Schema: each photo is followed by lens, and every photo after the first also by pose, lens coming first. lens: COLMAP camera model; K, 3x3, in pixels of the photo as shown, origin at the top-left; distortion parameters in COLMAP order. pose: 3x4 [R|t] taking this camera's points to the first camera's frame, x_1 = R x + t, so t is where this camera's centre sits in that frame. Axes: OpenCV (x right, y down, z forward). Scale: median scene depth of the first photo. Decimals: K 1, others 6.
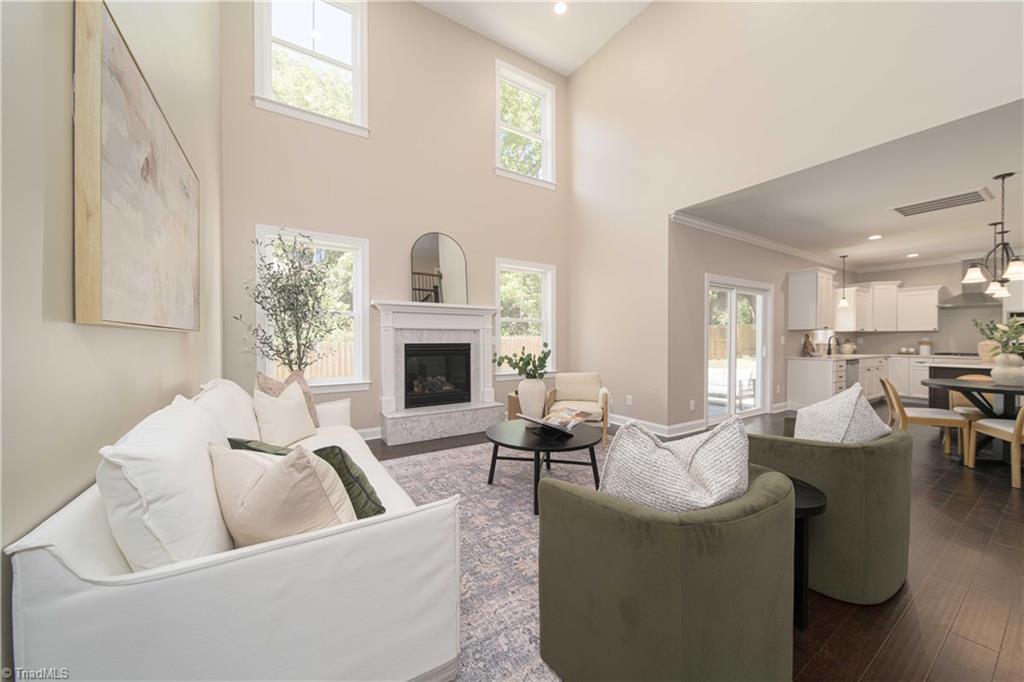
lens RADIAL K [[363.3, 0, 511.0], [0, 363.3, 342.6], [0, 0, 1]] dist [-0.006935, -0.000209]
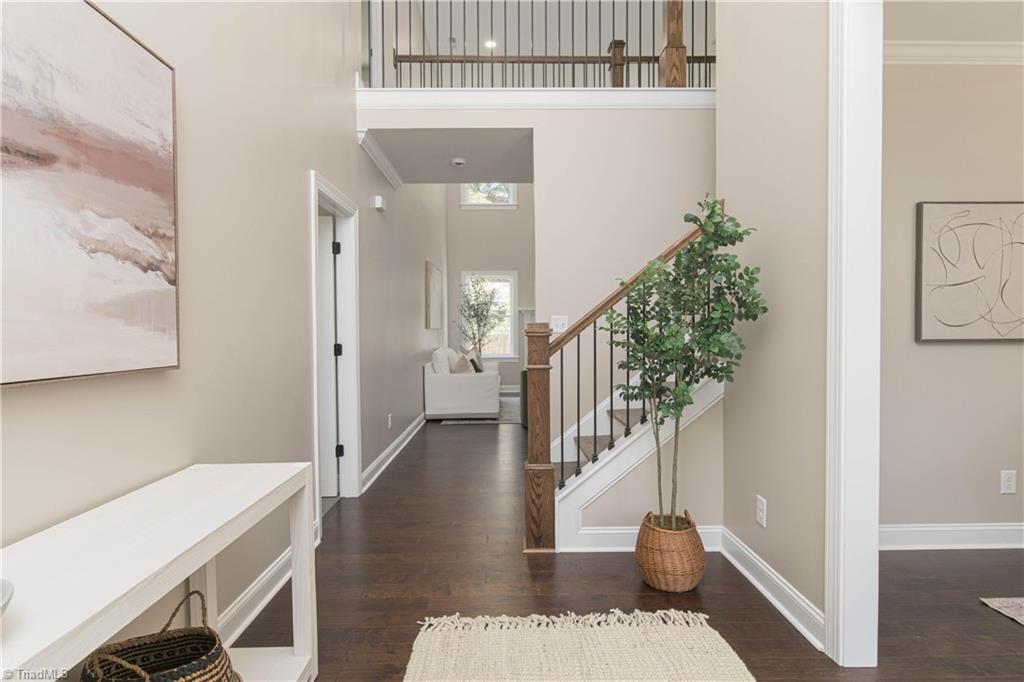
lens RADIAL K [[363.3, 0, 511.0], [0, 363.3, 342.6], [0, 0, 1]] dist [-0.006935, -0.000209]
pose [[0.878858, 0.009098, -0.476997, 0.321826], [-0.000711, 0.999842, 0.017760, 0.009552], [0.477084, -0.015269, 0.878725, -0.413199]]
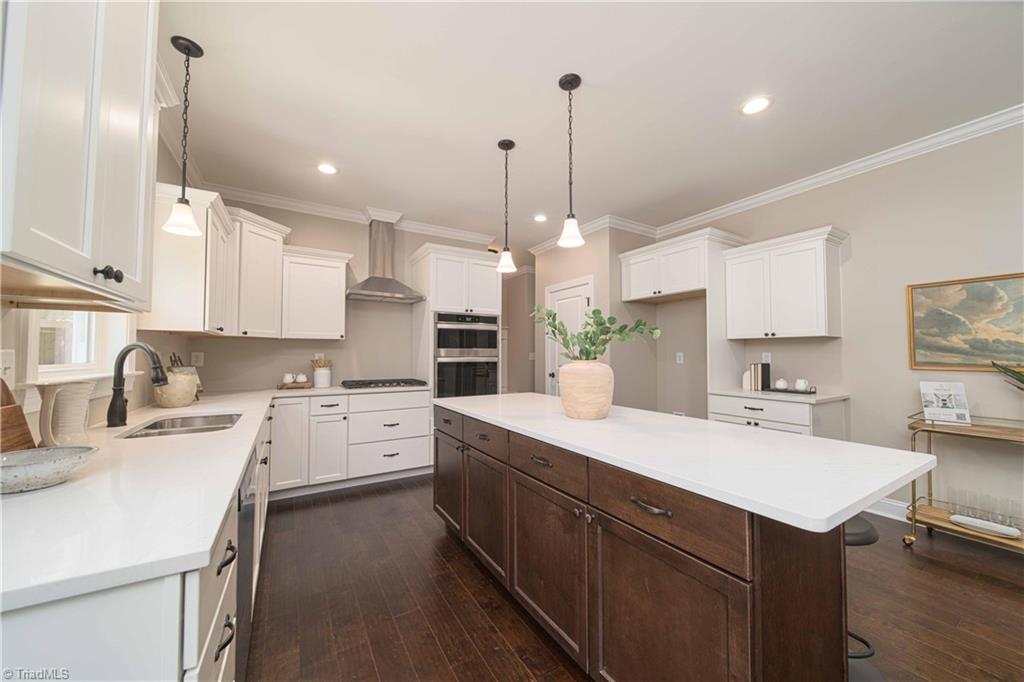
lens RADIAL K [[363.3, 0, 511.0], [0, 363.3, 342.6], [0, 0, 1]] dist [-0.006935, -0.000209]
pose [[0.002283, 0.031230, 0.999510, 0.879095], [0.006264, 0.999492, -0.031243, -0.015021], [-0.999978, 0.006332, 0.002087, 1.011628]]
